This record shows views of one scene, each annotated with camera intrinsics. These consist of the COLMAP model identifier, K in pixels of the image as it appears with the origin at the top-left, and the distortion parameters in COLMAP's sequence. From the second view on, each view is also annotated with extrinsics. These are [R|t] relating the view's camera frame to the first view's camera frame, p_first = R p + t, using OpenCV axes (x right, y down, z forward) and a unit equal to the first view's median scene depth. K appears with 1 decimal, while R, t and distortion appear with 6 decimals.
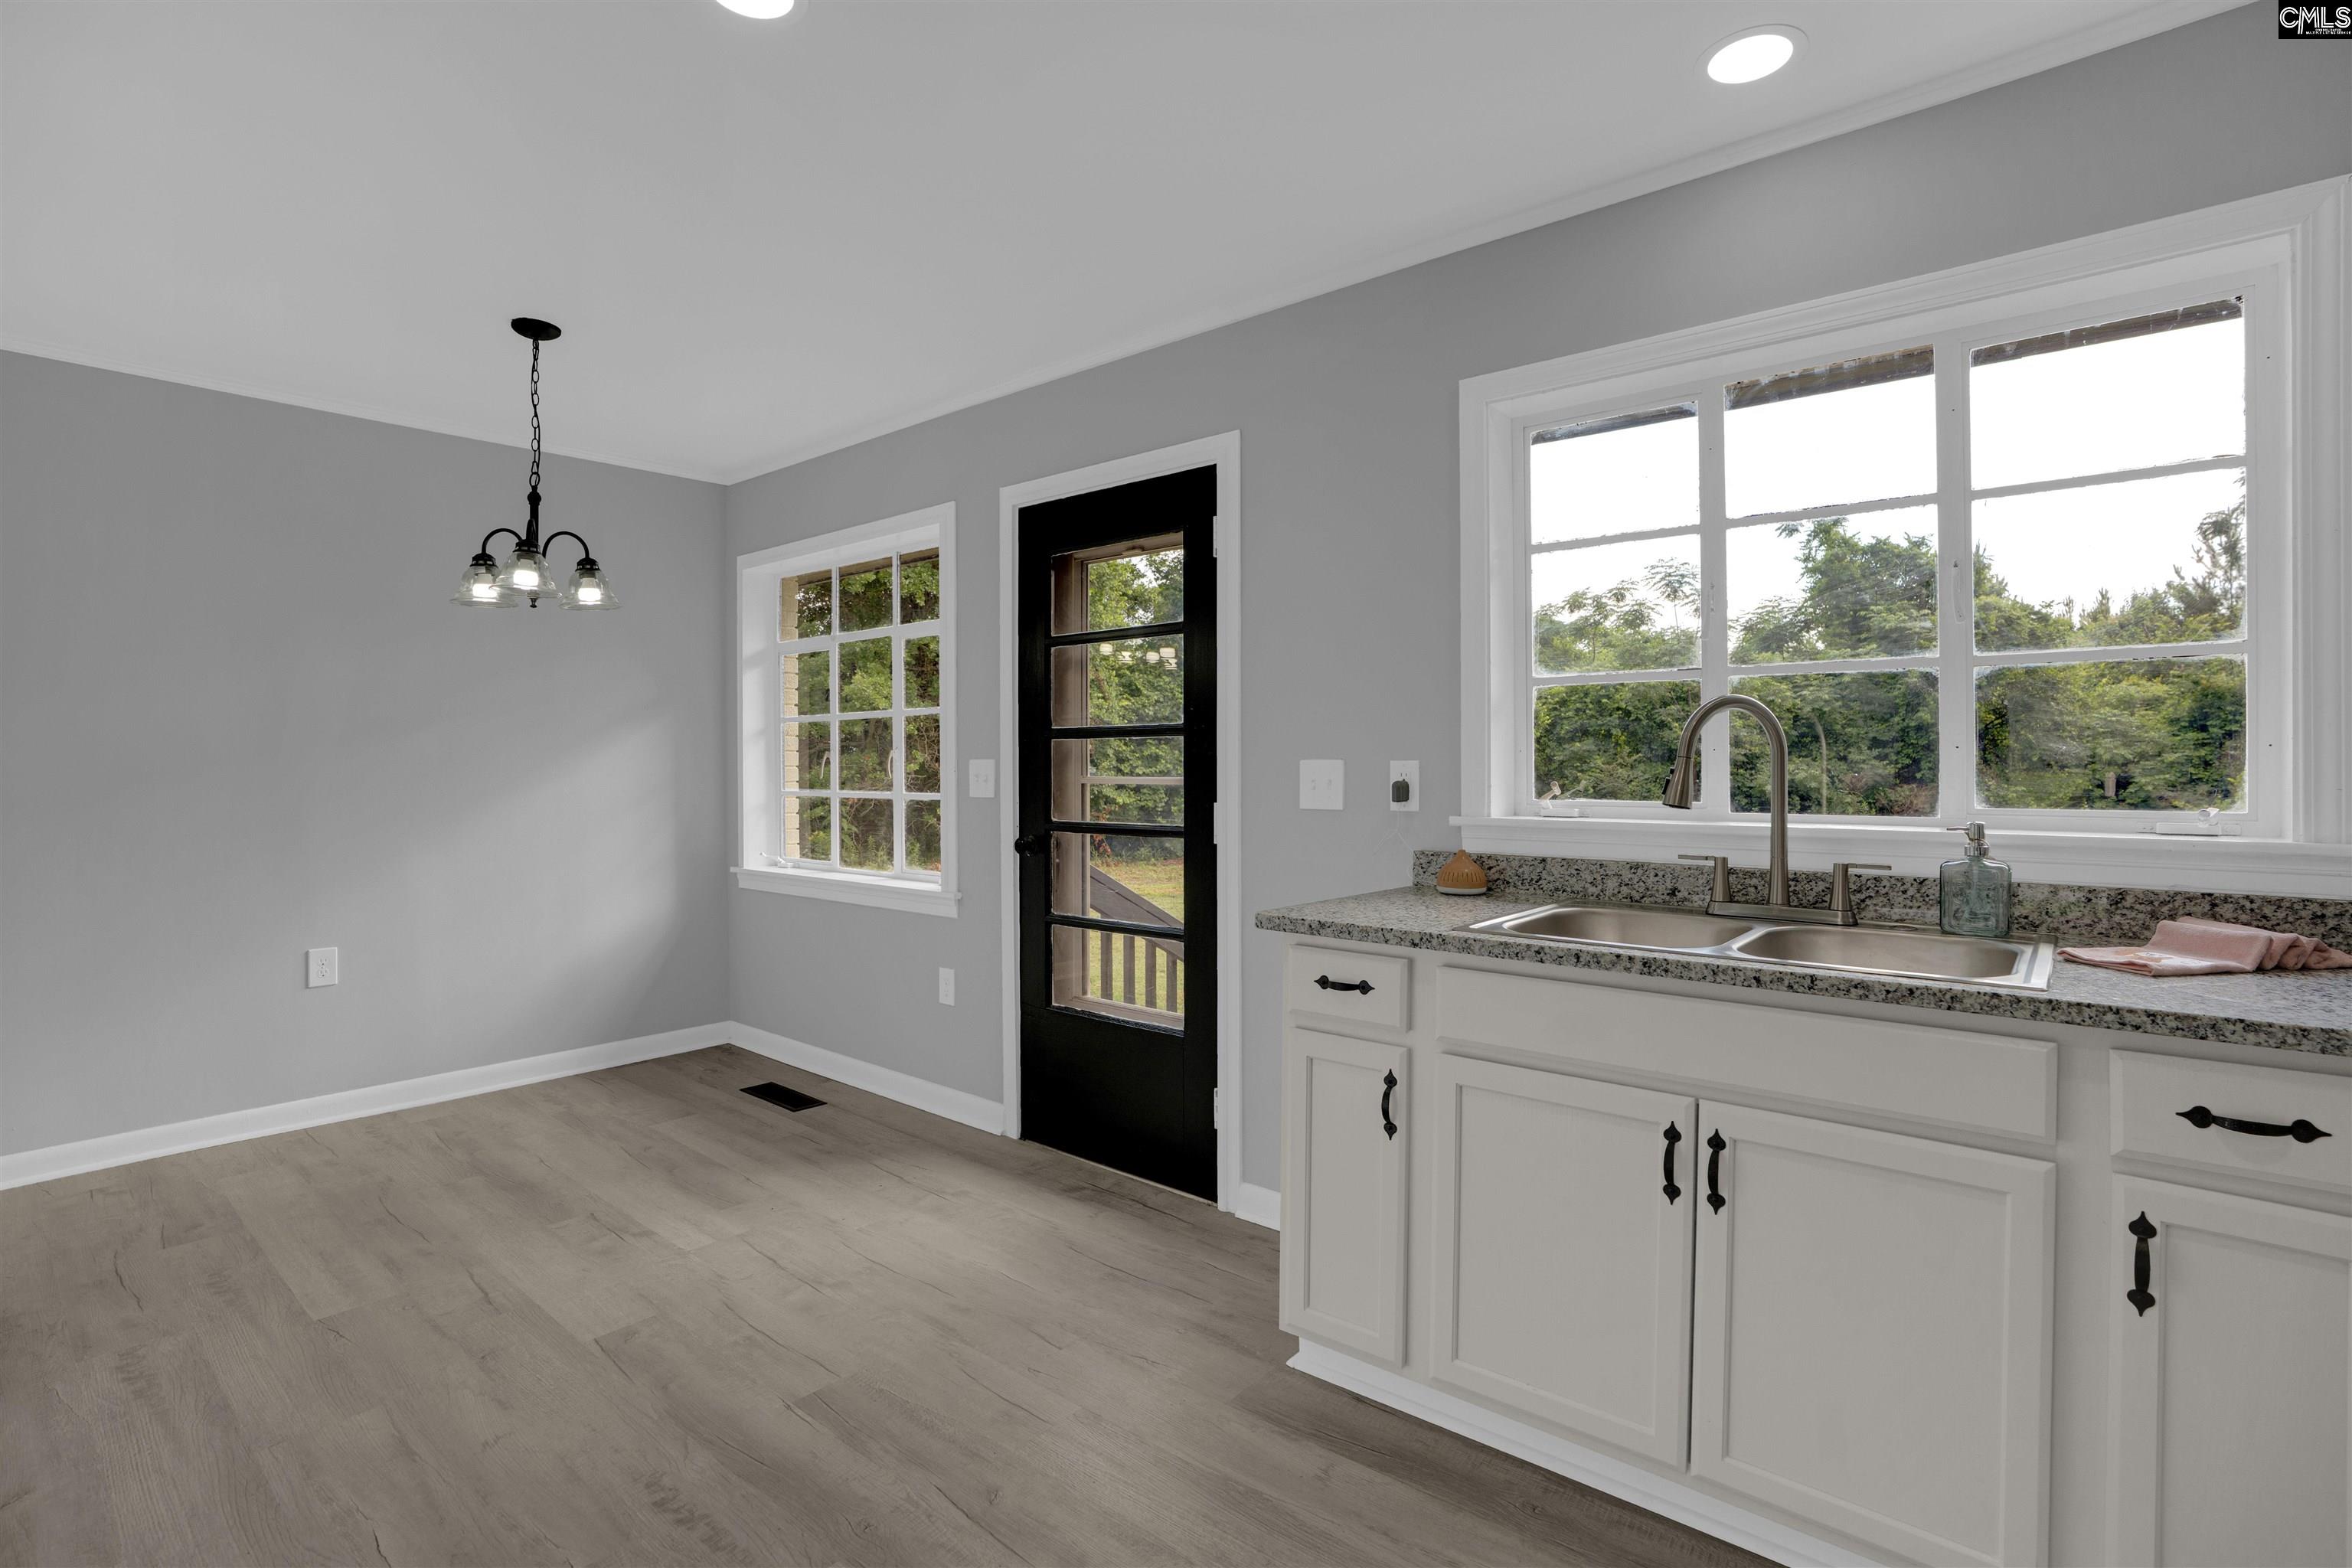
lens RADIAL K [[1105.2, 0, 1183.3], [0, 1105.2, 766.7], [0, 0, 1]] dist [-0.067593, 0.026340]
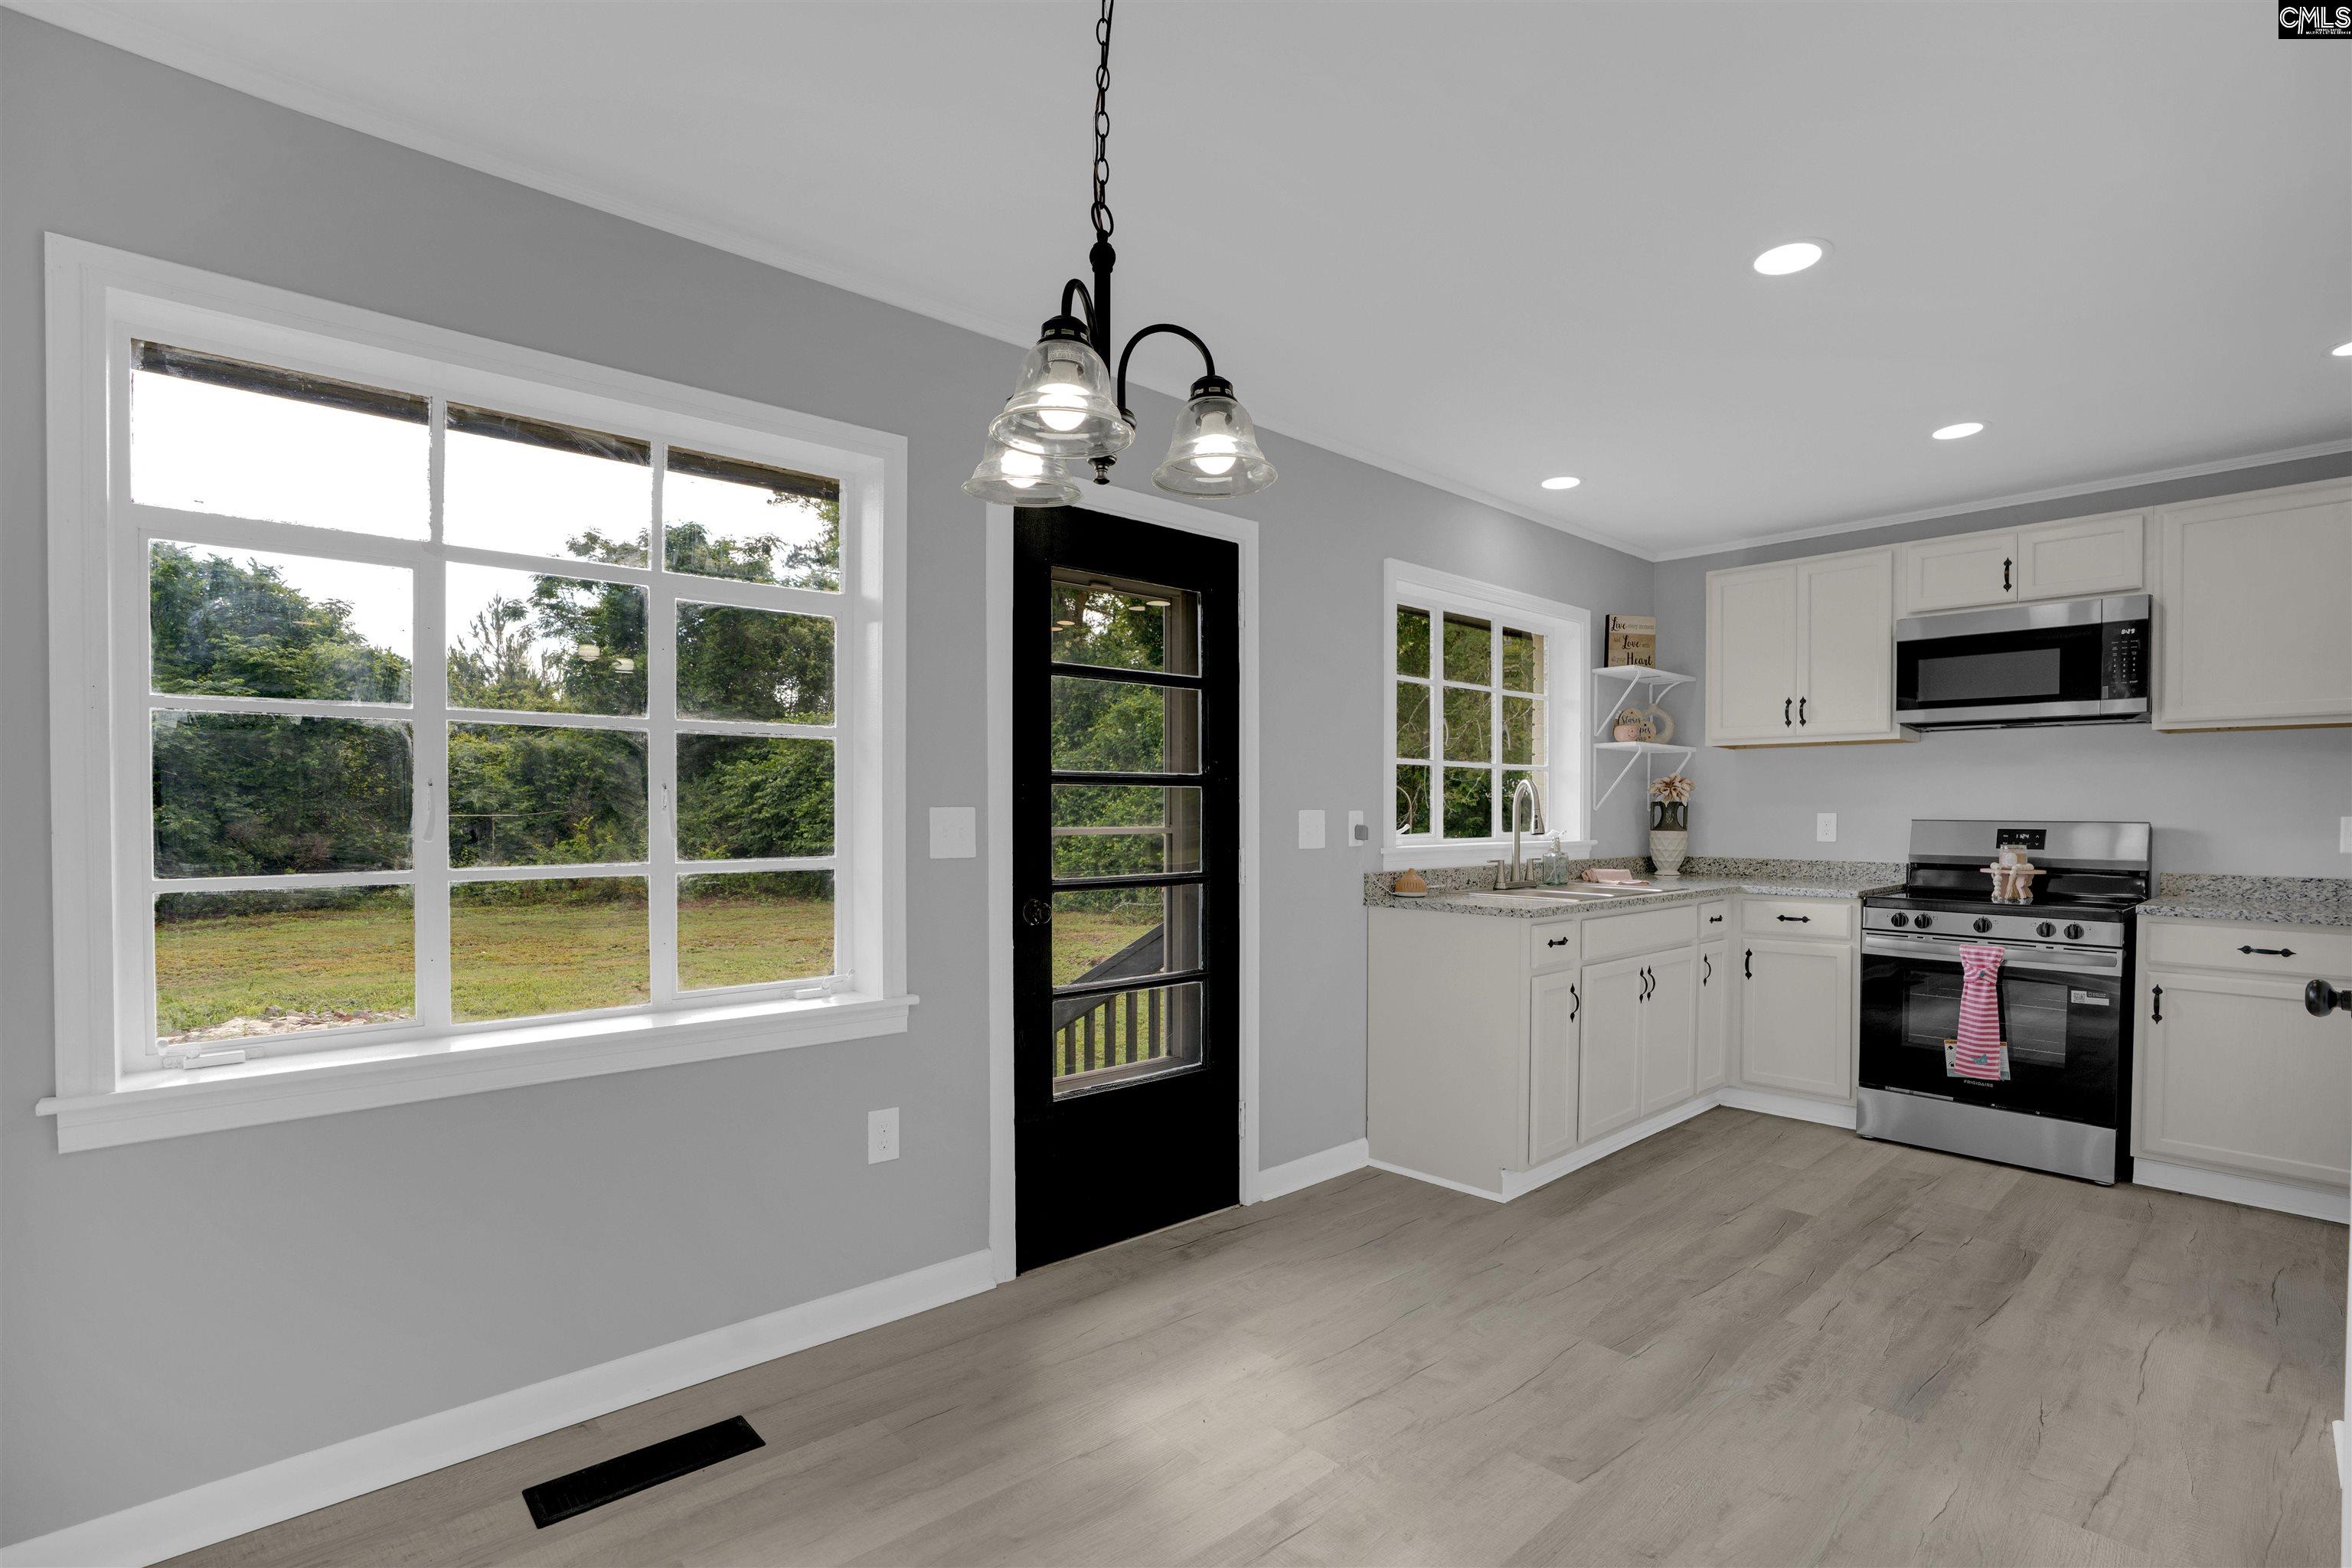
lens RADIAL K [[1105.0, 0, 1174.0], [0, 1105.0, 840.8], [0, 0, 1]] dist [-0.068135, 0.029135]
pose [[0.139379, -0.025676, 0.989906, -1.178662], [0.001562, 0.999668, 0.025709, -0.003768], [-0.990238, -0.002037, 0.139373, 0.985268]]
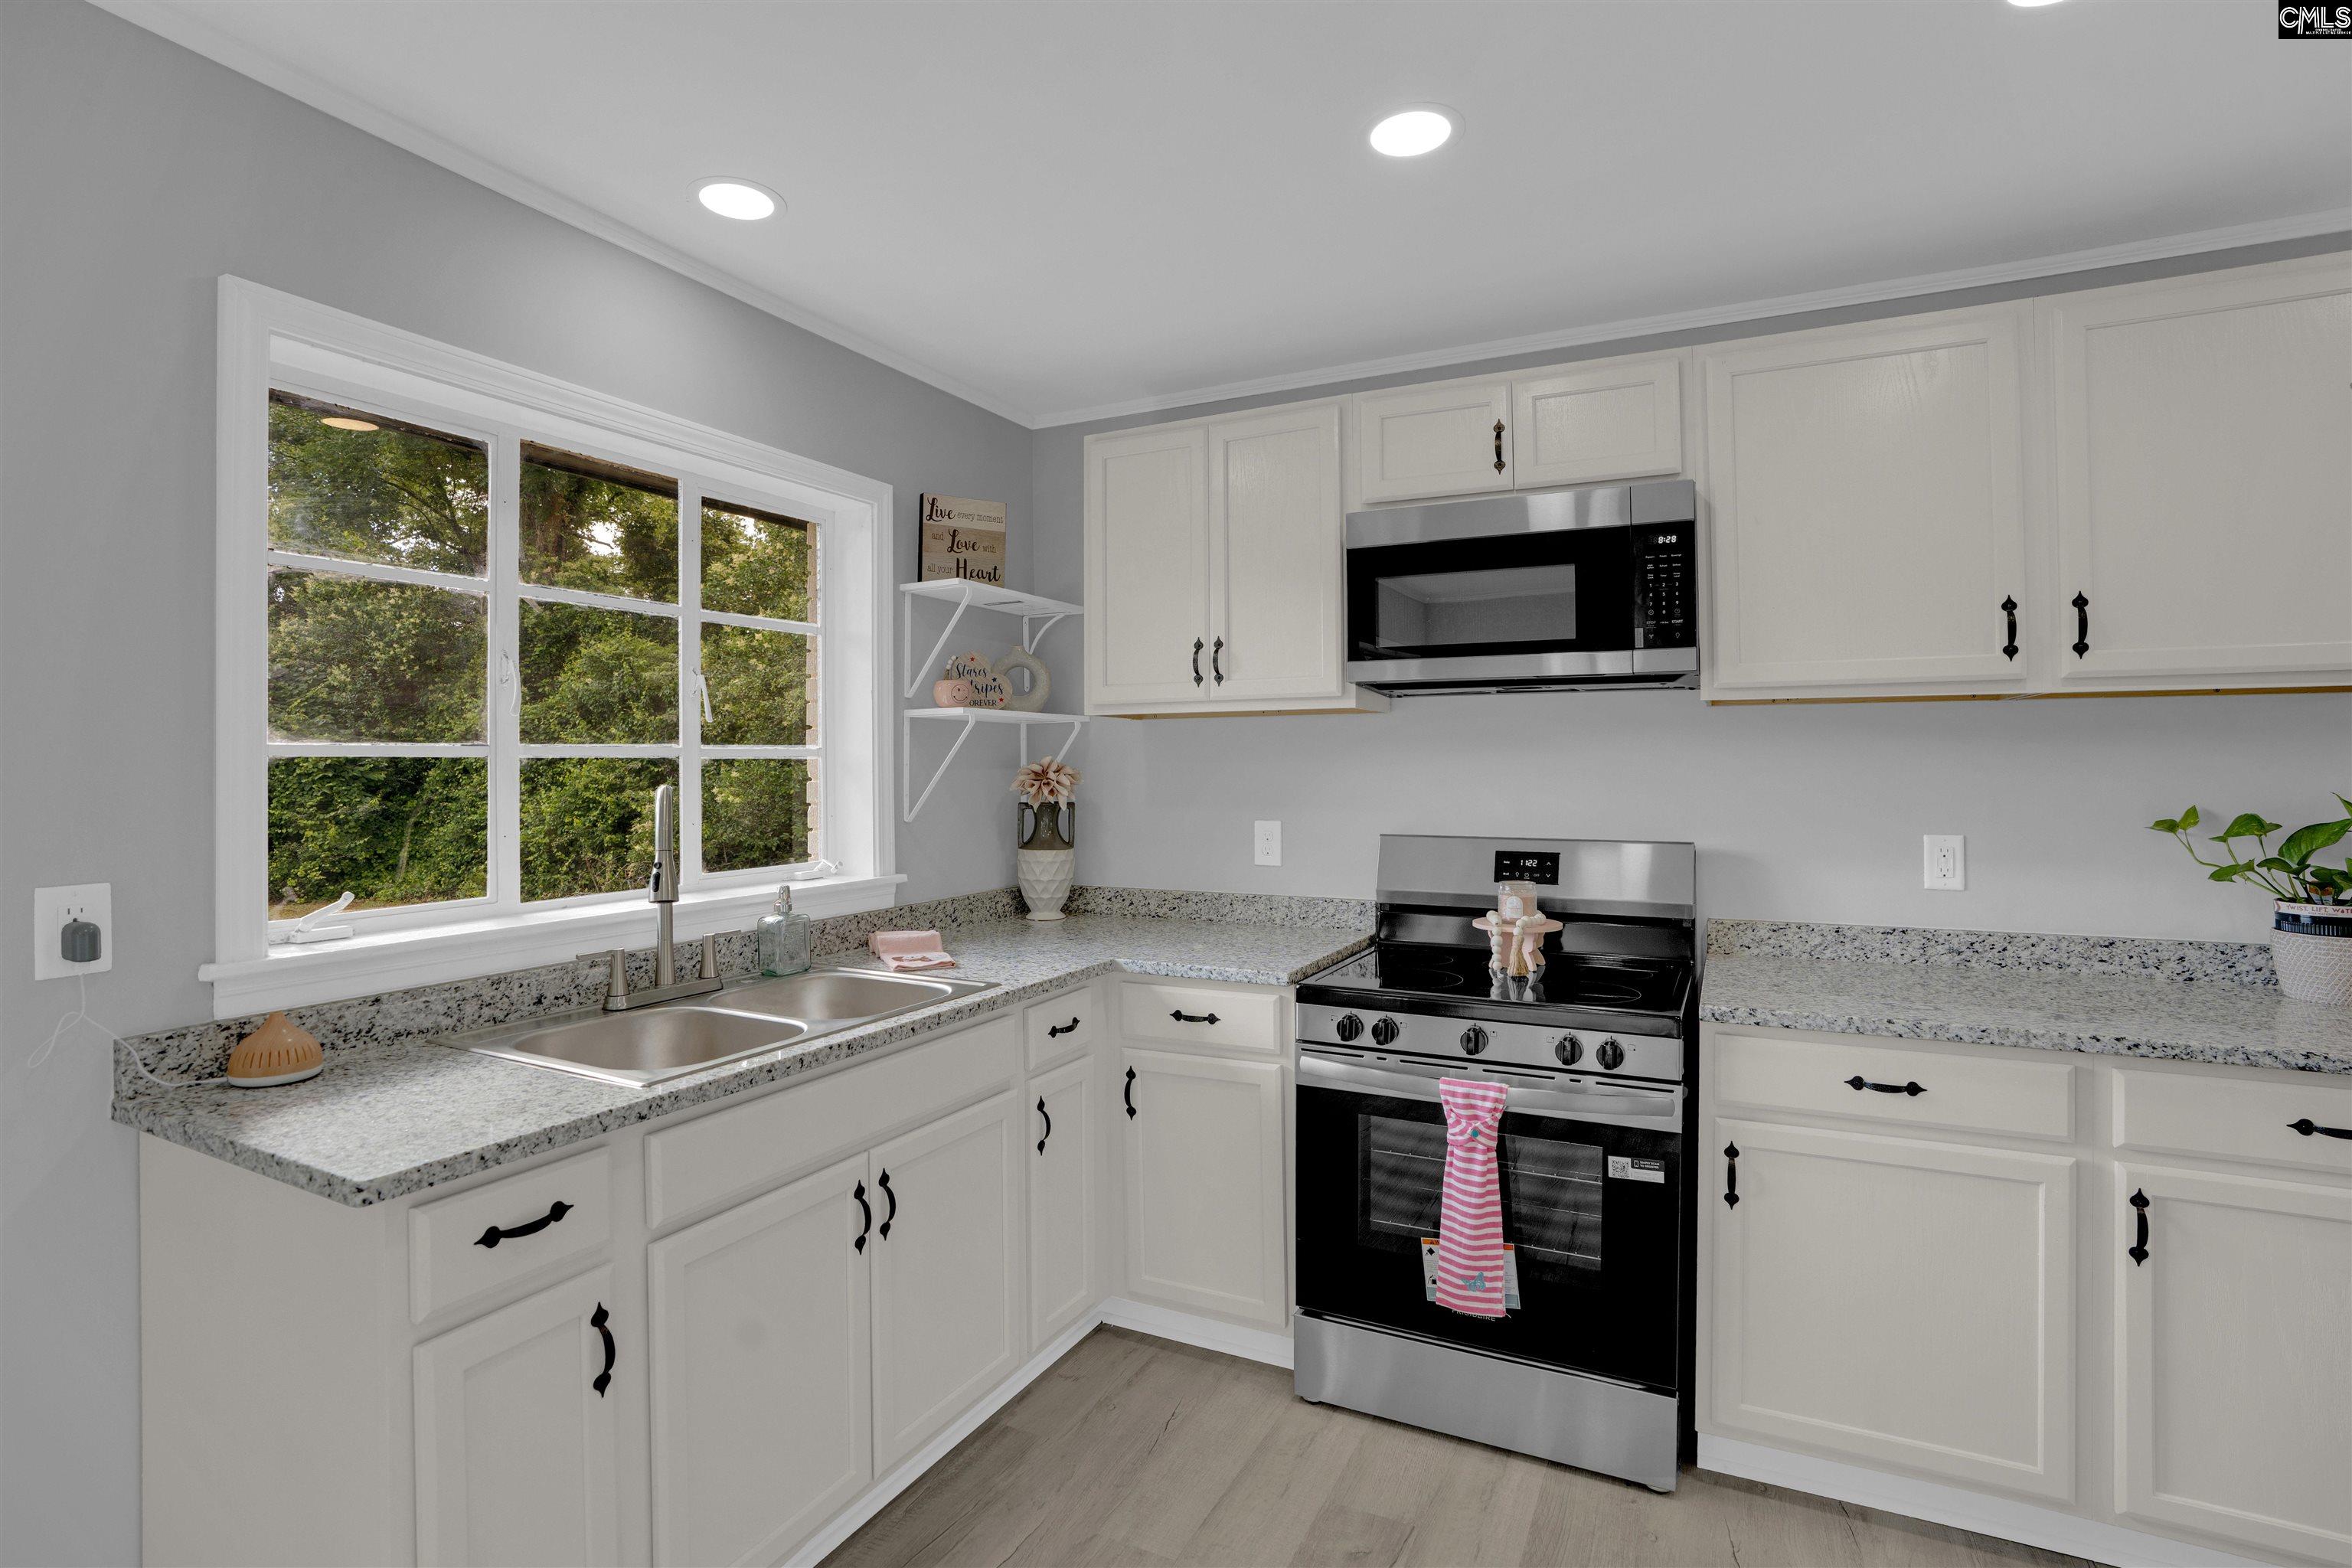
lens RADIAL K [[1105.2, 0, 1183.3], [0, 1105.2, 766.7], [0, 0, 1]] dist [-0.067593, 0.026340]
pose [[-0.233221, 0.000493, 0.972424, -0.428383], [0.008877, 0.999959, 0.001622, -0.058372], [-0.972383, 0.009010, -0.233216, 0.555171]]
